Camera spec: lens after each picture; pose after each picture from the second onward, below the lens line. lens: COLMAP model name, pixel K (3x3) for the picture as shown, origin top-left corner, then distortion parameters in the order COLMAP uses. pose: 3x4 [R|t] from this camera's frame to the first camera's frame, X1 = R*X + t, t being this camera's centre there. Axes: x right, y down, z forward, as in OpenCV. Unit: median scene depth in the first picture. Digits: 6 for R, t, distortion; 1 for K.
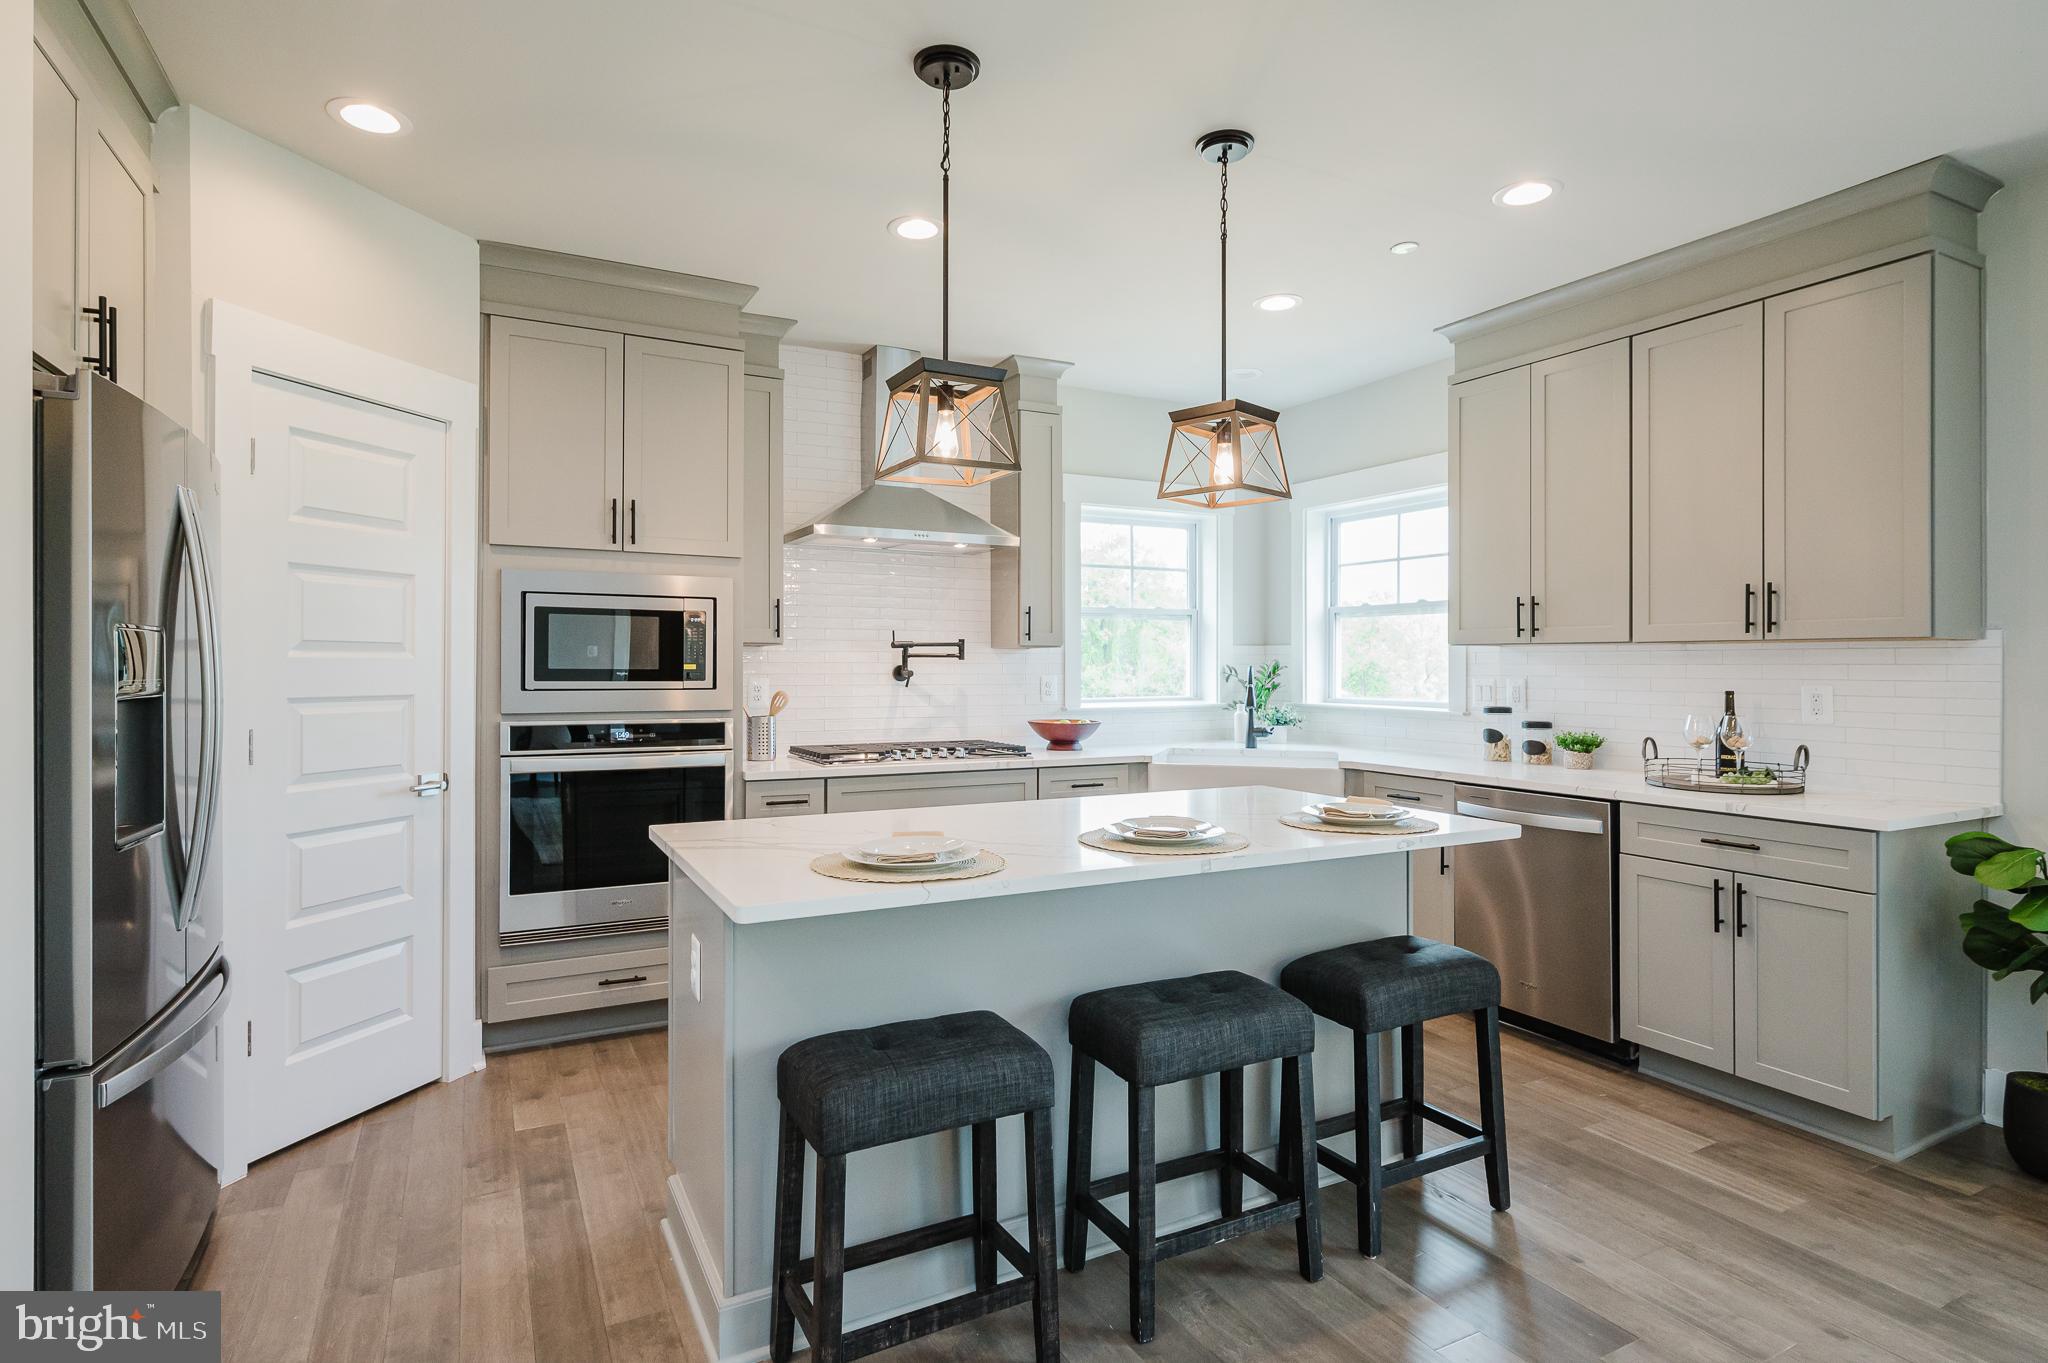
lens RADIAL K [[1032.0, 0, 1009.6], [0, 1032.0, 668.6], [0, 0, 1]] dist [0.002740, 0.001059]
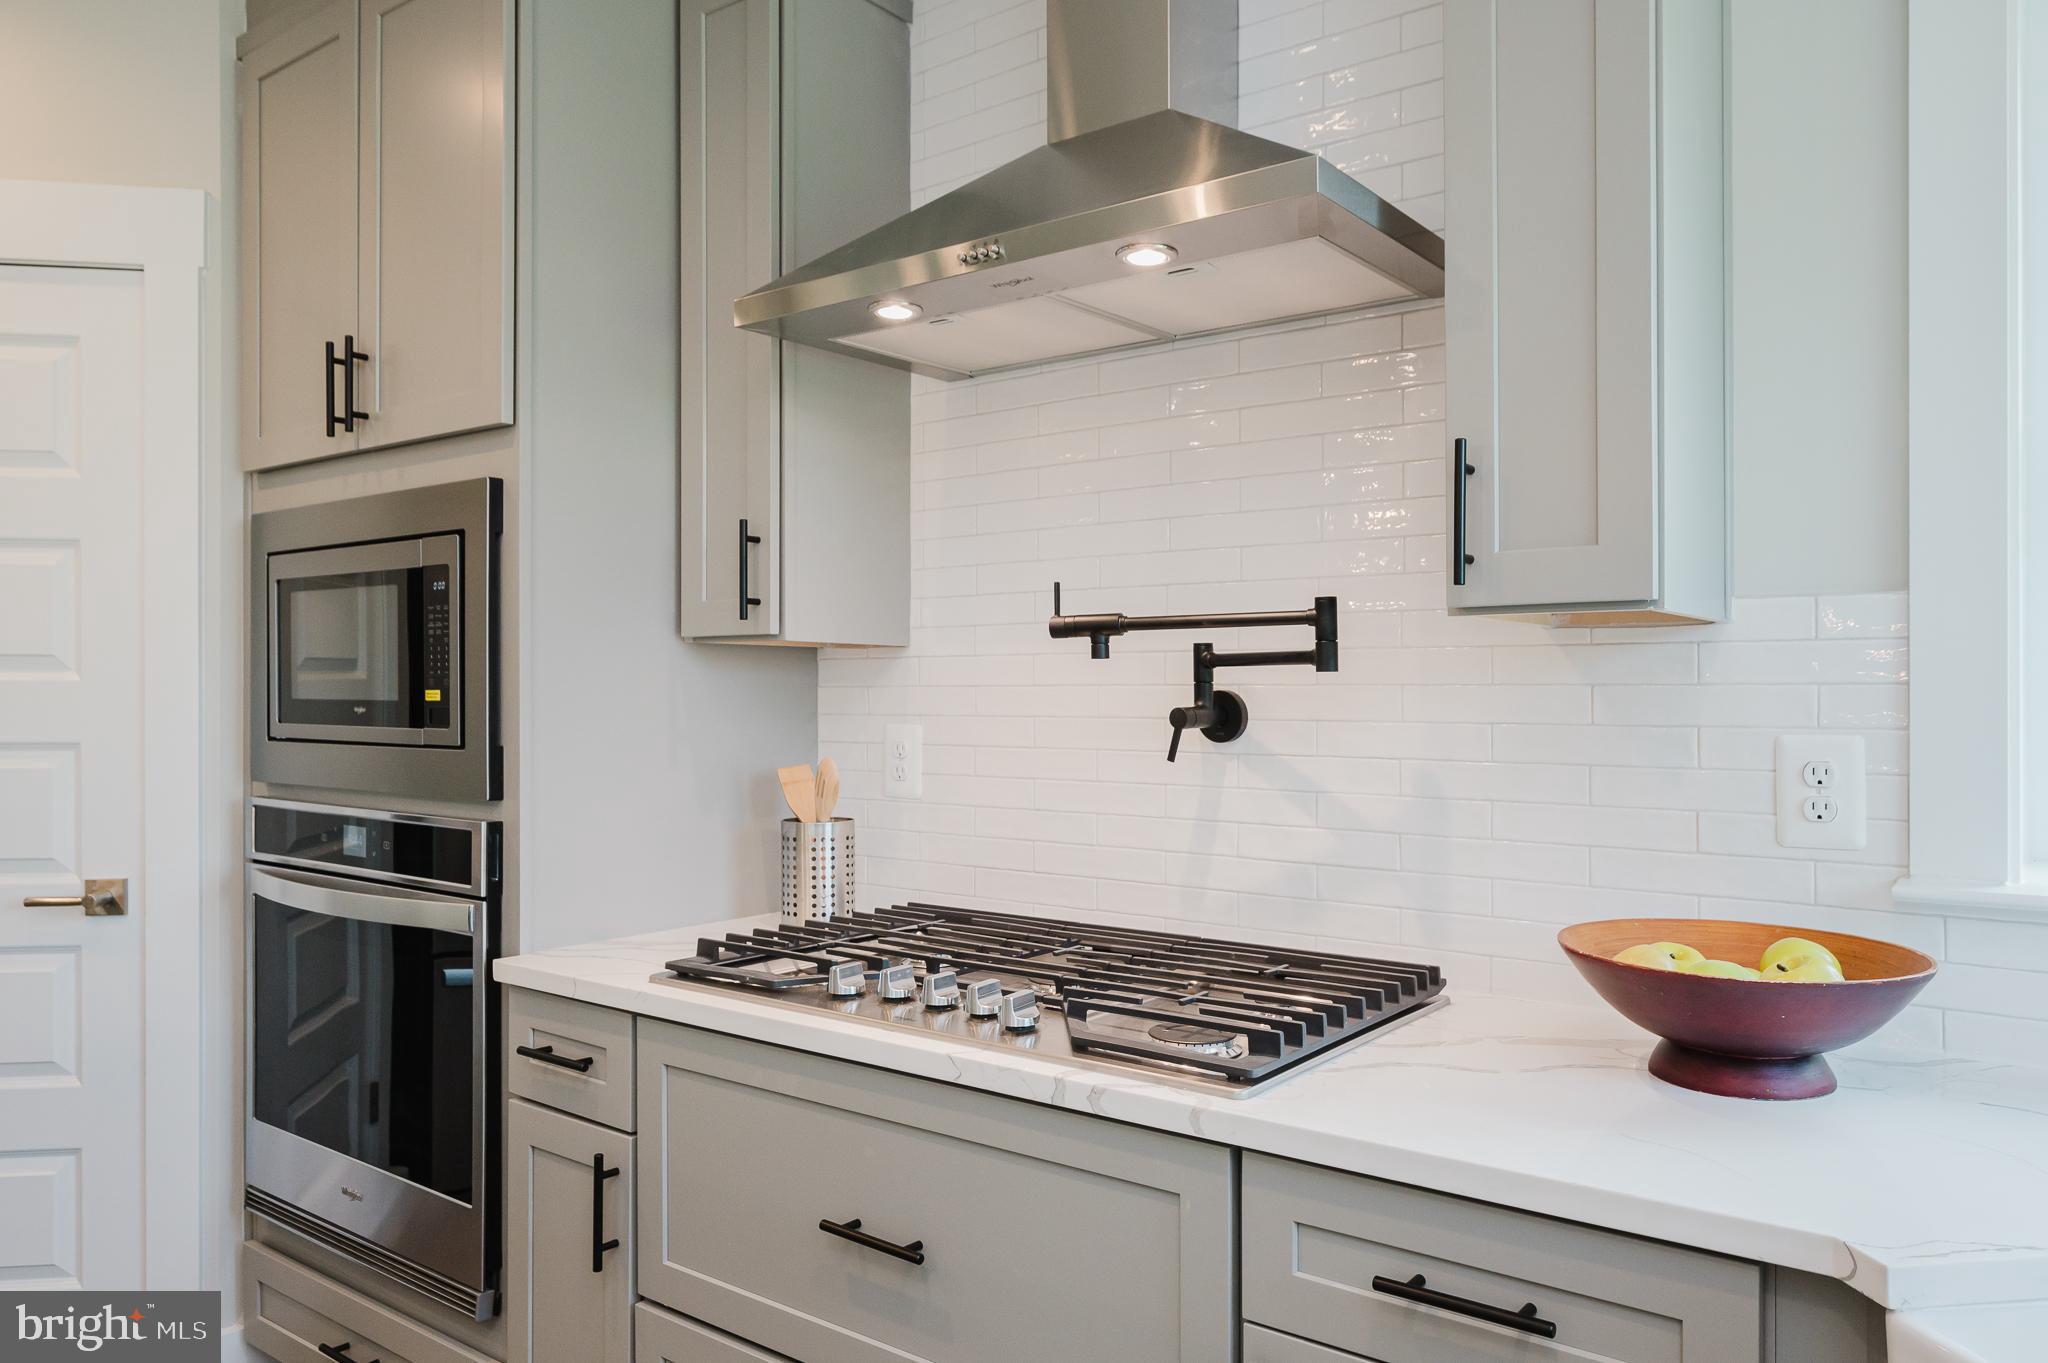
lens RADIAL K [[1419.5, 0, 1037.8], [0, 1419.5, 682.7], [0, 0, 1]] dist [-0.002718, -0.003376]
pose [[0.441519, -0.005417, -0.897236, 0.341615], [-0.001618, 0.999975, -0.006834, -0.003466], [0.897251, 0.004469, 0.441499, 0.988140]]
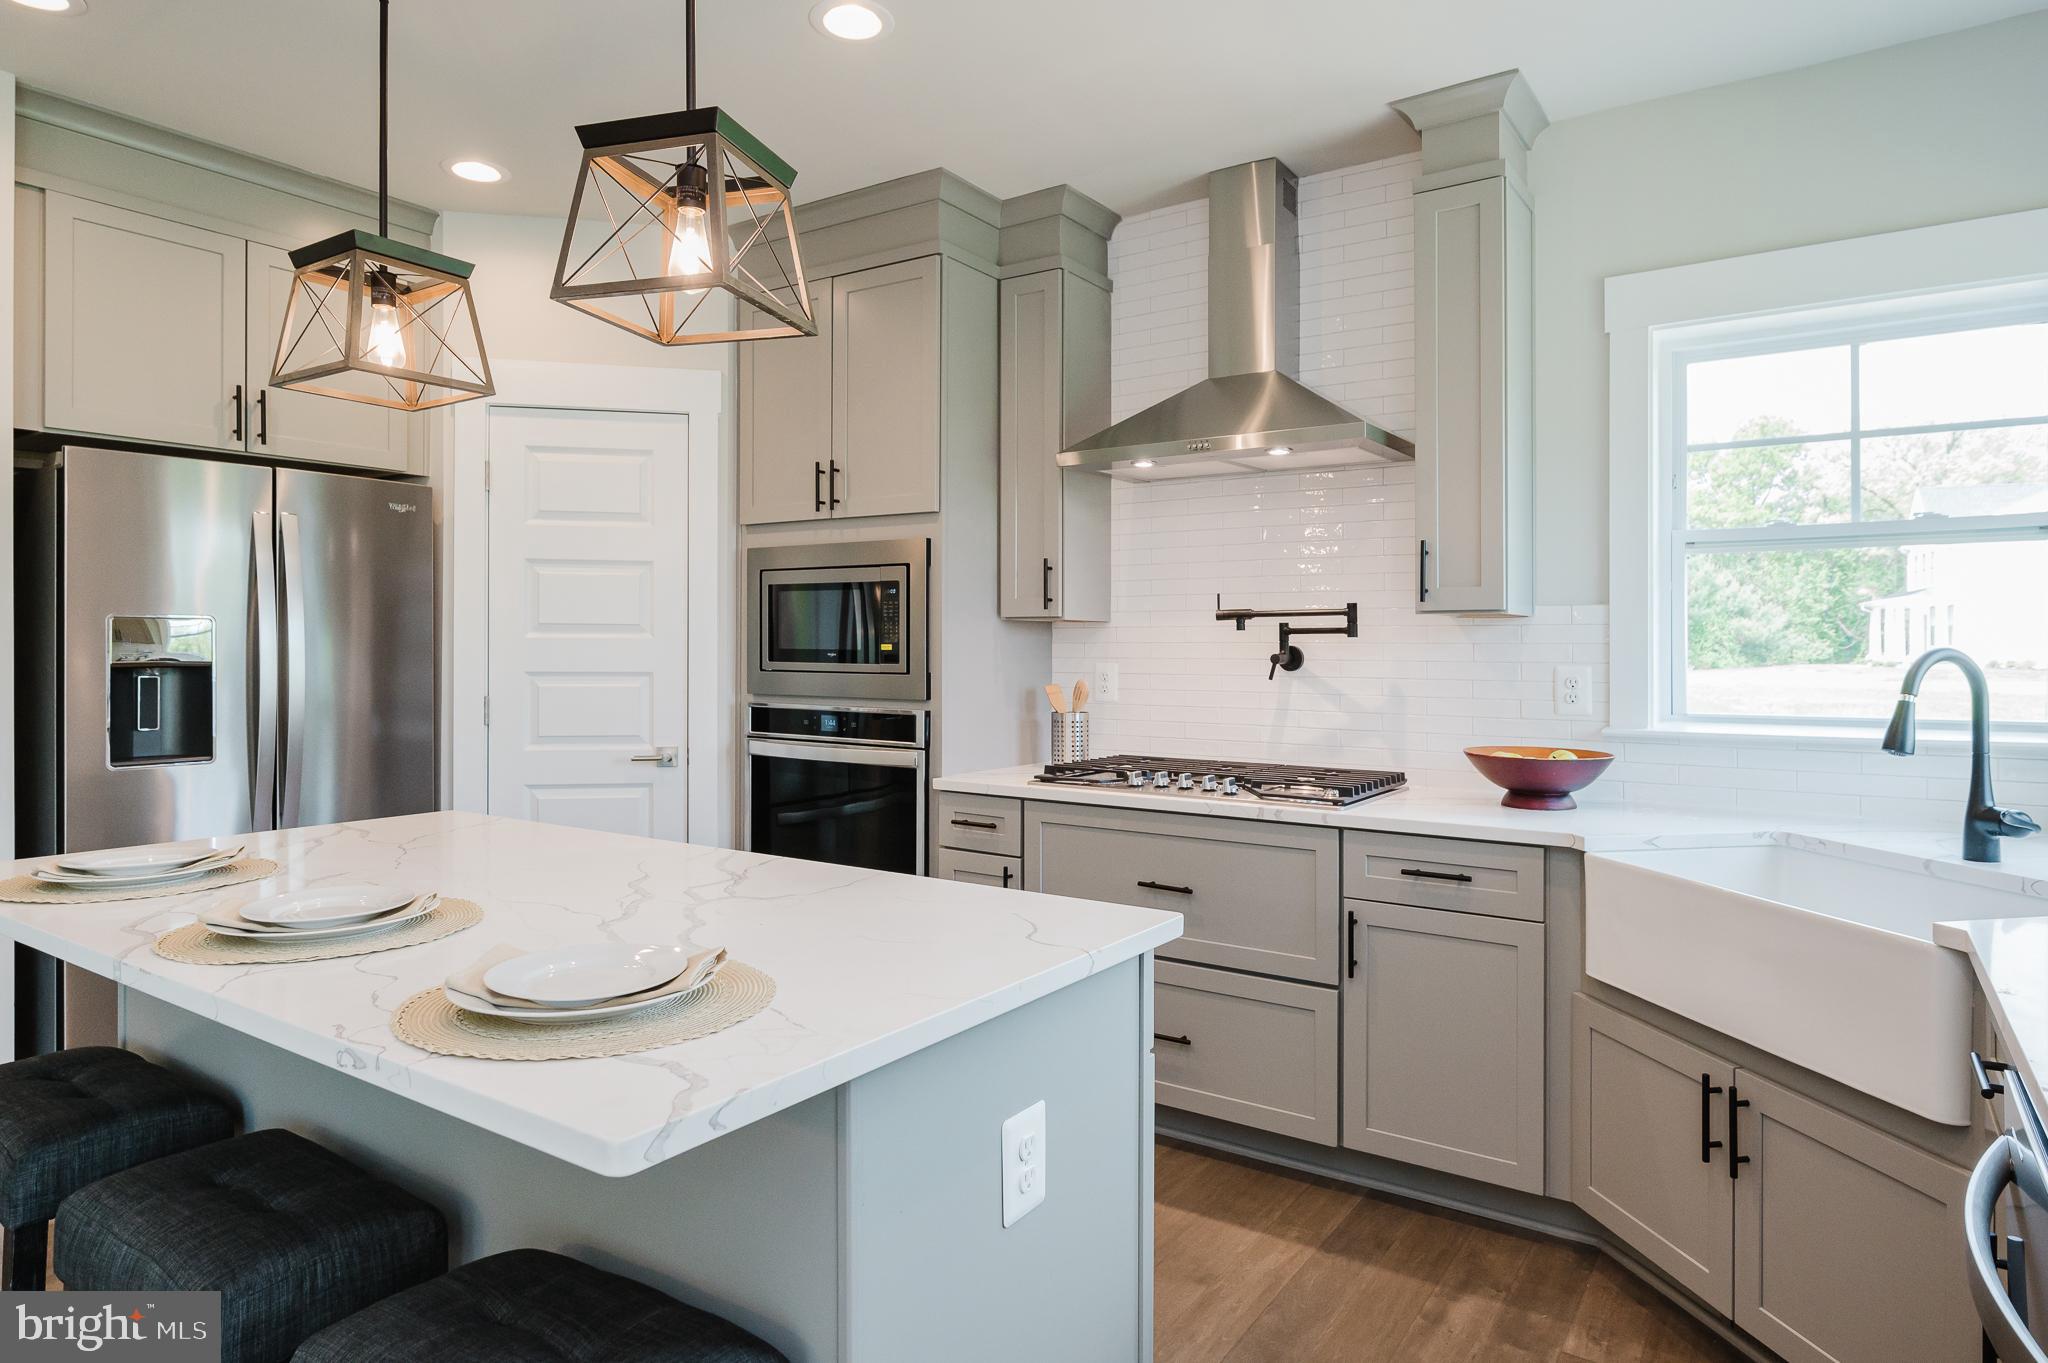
lens RADIAL K [[1198.8, 0, 1017.5], [0, 1198.8, 633.2], [0, 0, 1]] dist [0.000004, -0.000577]
pose [[0.480954, -0.007369, -0.876715, 0.616521], [-0.004622, 0.999929, -0.010940, -0.002888], [0.876734, 0.009314, 0.480886, 0.637008]]
